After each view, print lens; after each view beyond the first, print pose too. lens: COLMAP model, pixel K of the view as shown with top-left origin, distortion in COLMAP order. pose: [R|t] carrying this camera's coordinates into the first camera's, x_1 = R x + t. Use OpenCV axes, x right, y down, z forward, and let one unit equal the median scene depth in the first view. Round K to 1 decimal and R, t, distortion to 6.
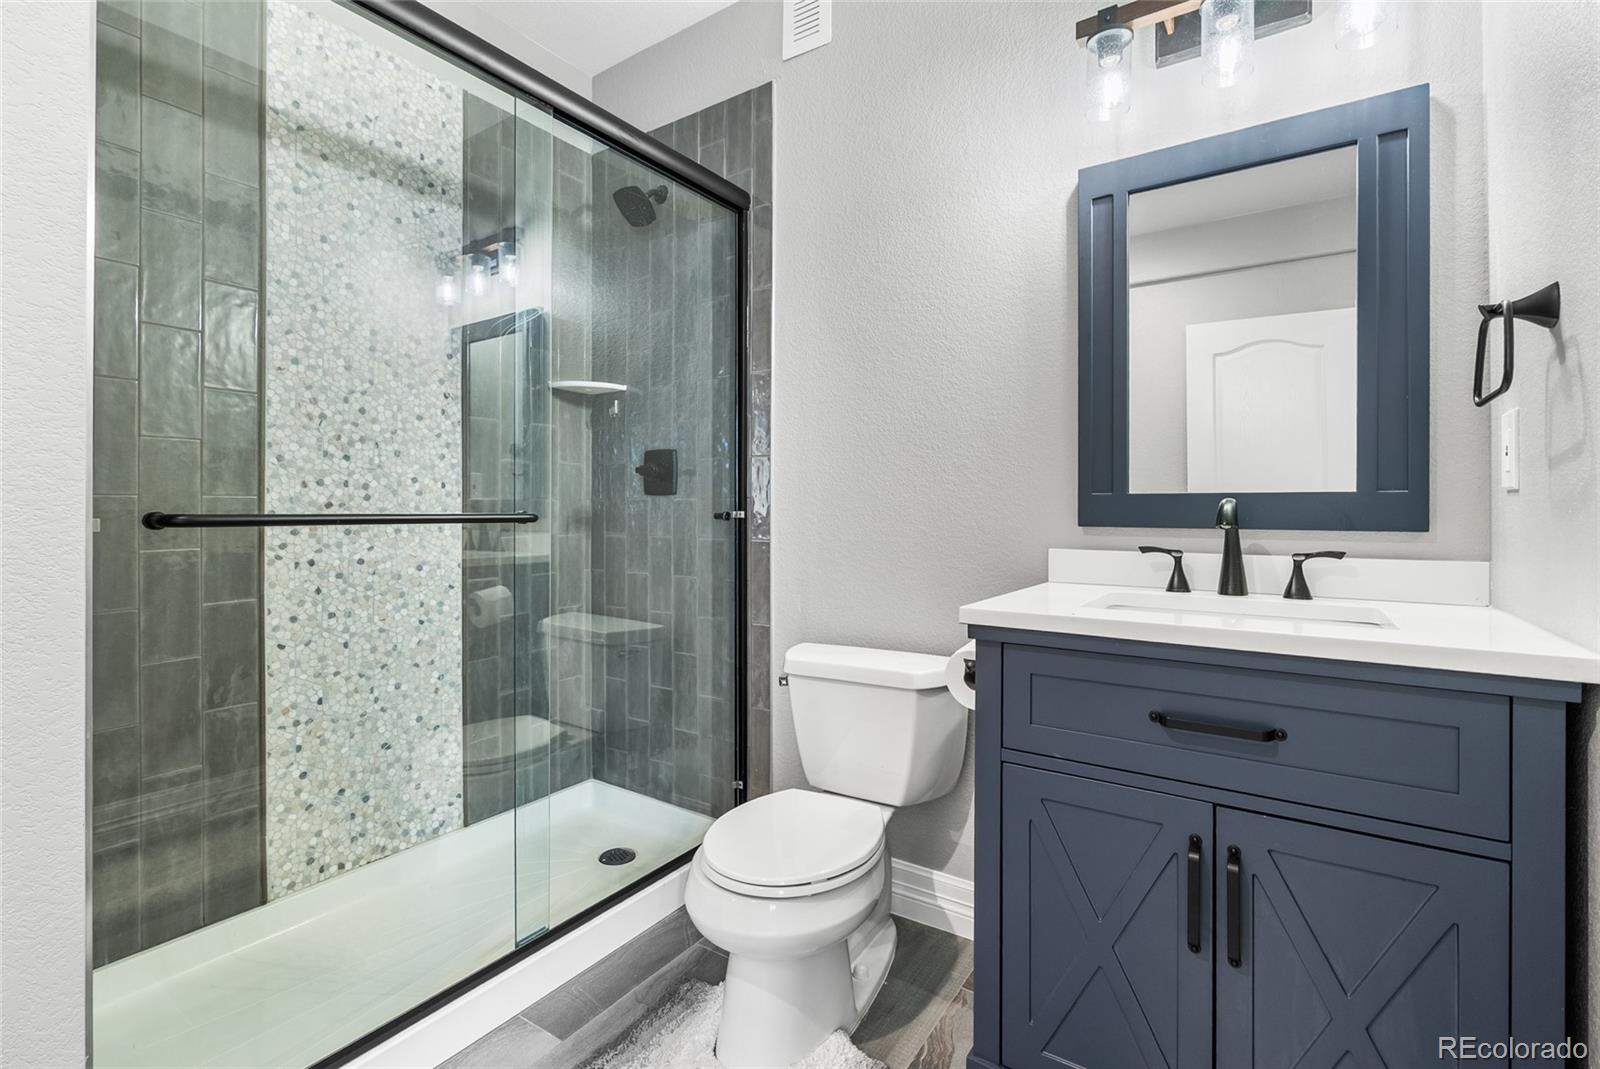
lens RADIAL K [[722.0, 0, 801.6], [0, 722.0, 507.6], [0, 0, 1]] dist [-0.003234, -0.000273]
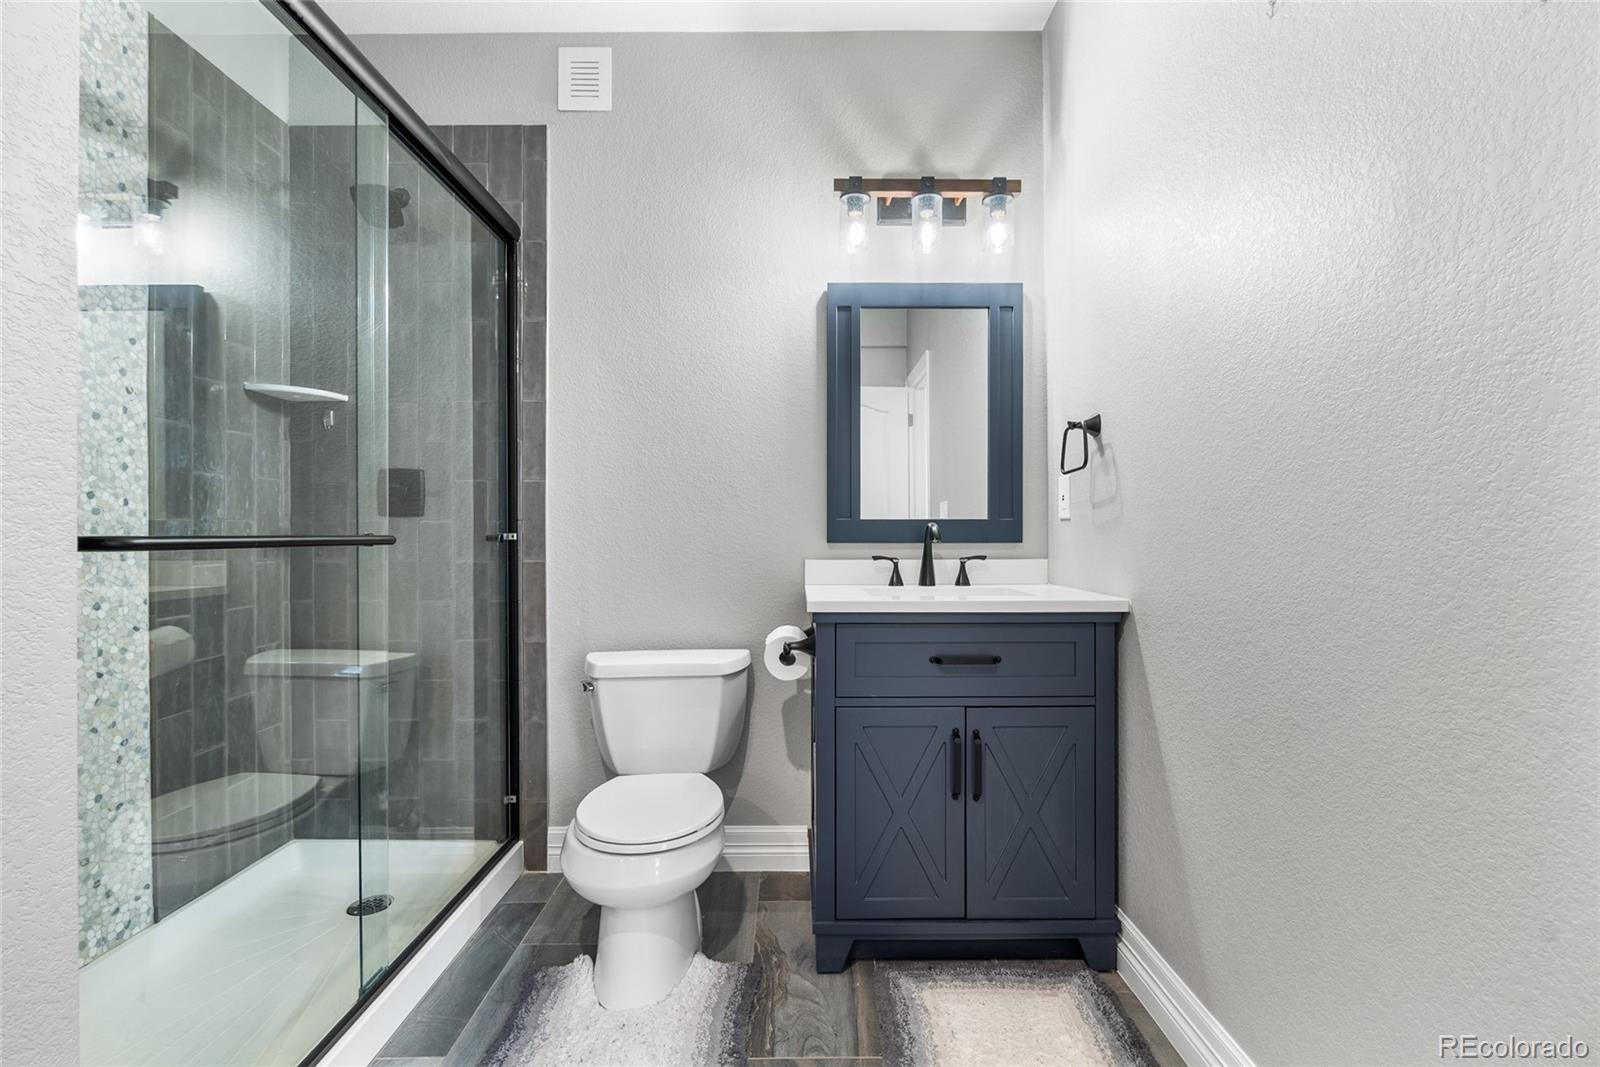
lens RADIAL K [[708.9, 0, 800.0], [0, 708.9, 533.5], [0, 0, 1]] dist [-0.003861, -0.000130]
pose [[0.827530, -0.003890, 0.561408, -0.318468], [0.001807, 0.999989, 0.004265, 0.001861], [-0.561419, -0.002515, 0.827528, -0.066460]]
